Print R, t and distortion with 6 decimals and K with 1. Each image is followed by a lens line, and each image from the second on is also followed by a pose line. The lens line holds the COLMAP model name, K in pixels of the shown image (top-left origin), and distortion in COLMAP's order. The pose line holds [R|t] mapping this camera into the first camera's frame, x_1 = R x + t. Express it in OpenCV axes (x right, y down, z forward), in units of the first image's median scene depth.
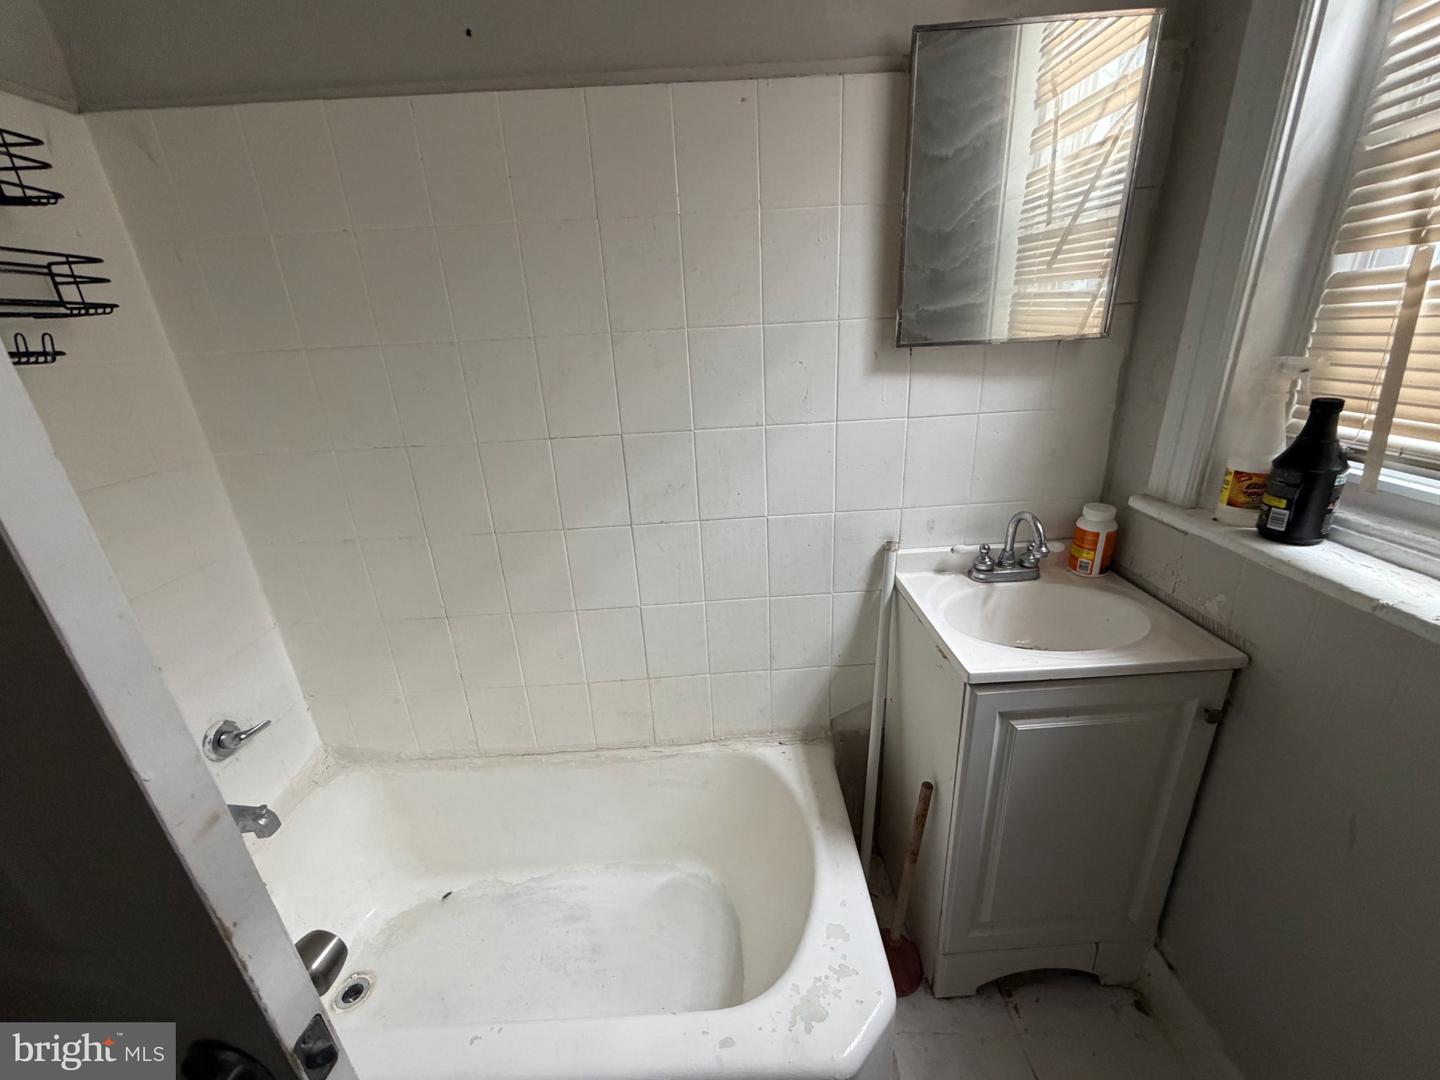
lens RADIAL K [[575.1, 0, 720.0], [0, 575.1, 540.0], [0, 0, 1]] dist [-0.001148, 0.003848]
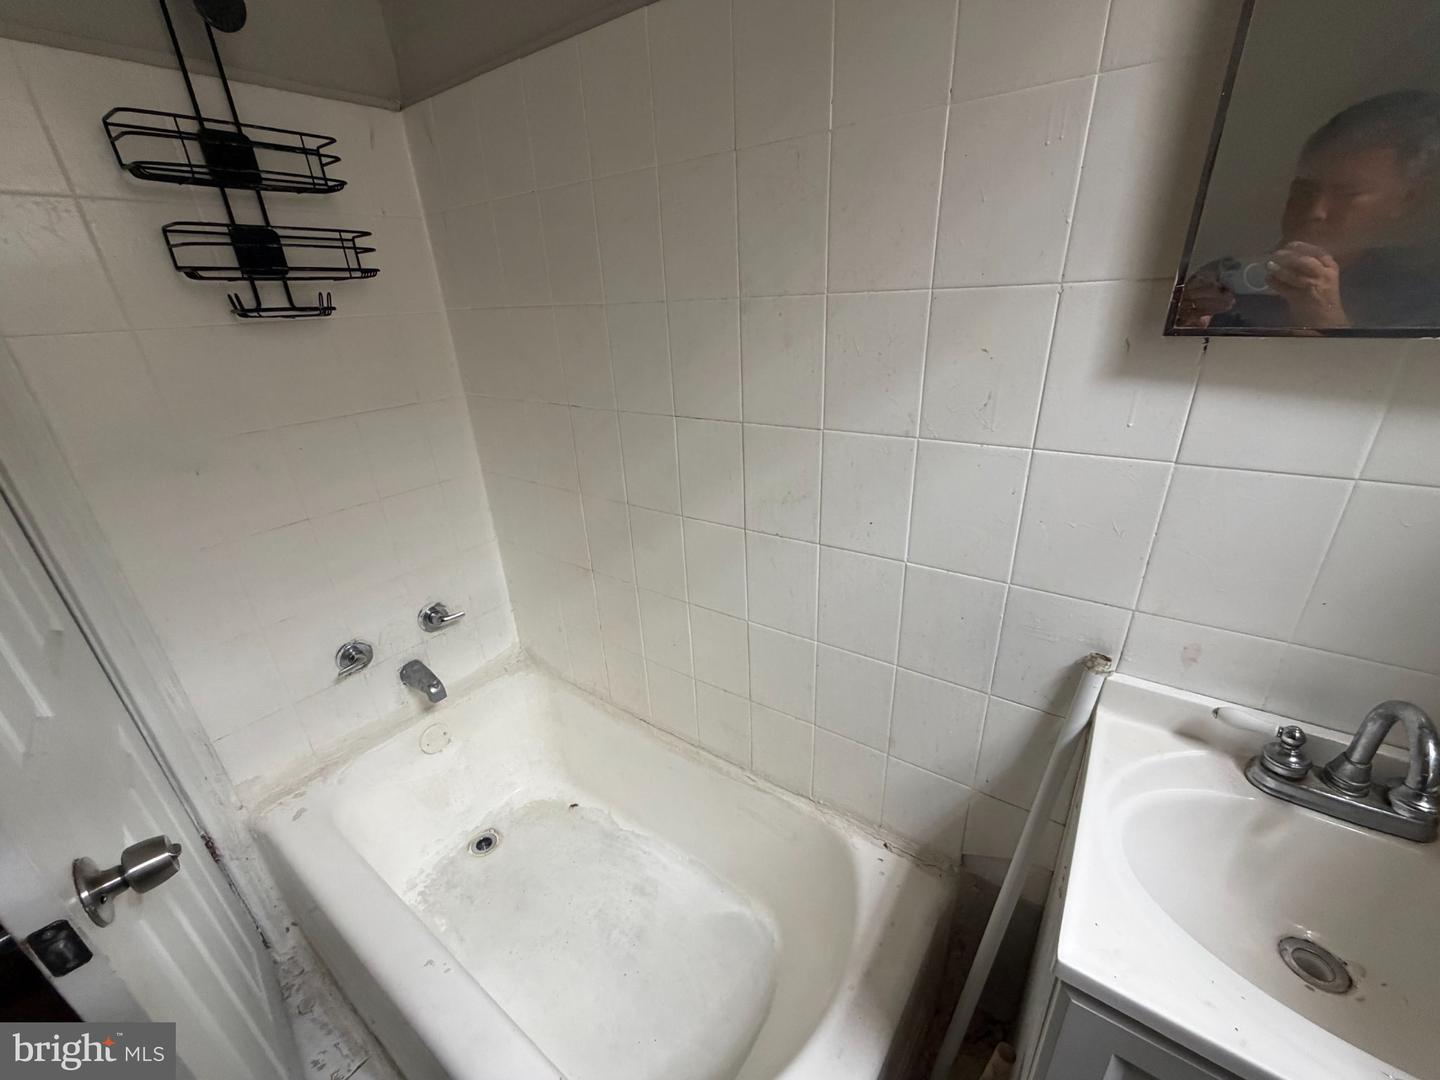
lens RADIAL K [[575.1, 0, 720.0], [0, 575.1, 540.0], [0, 0, 1]] dist [-0.001148, 0.003848]
pose [[0.803727, 0.249052, -0.540367, 0.275996], [-0.203972, 0.968479, 0.142983, -0.122926], [0.558944, -0.004700, 0.829192, 0.274604]]
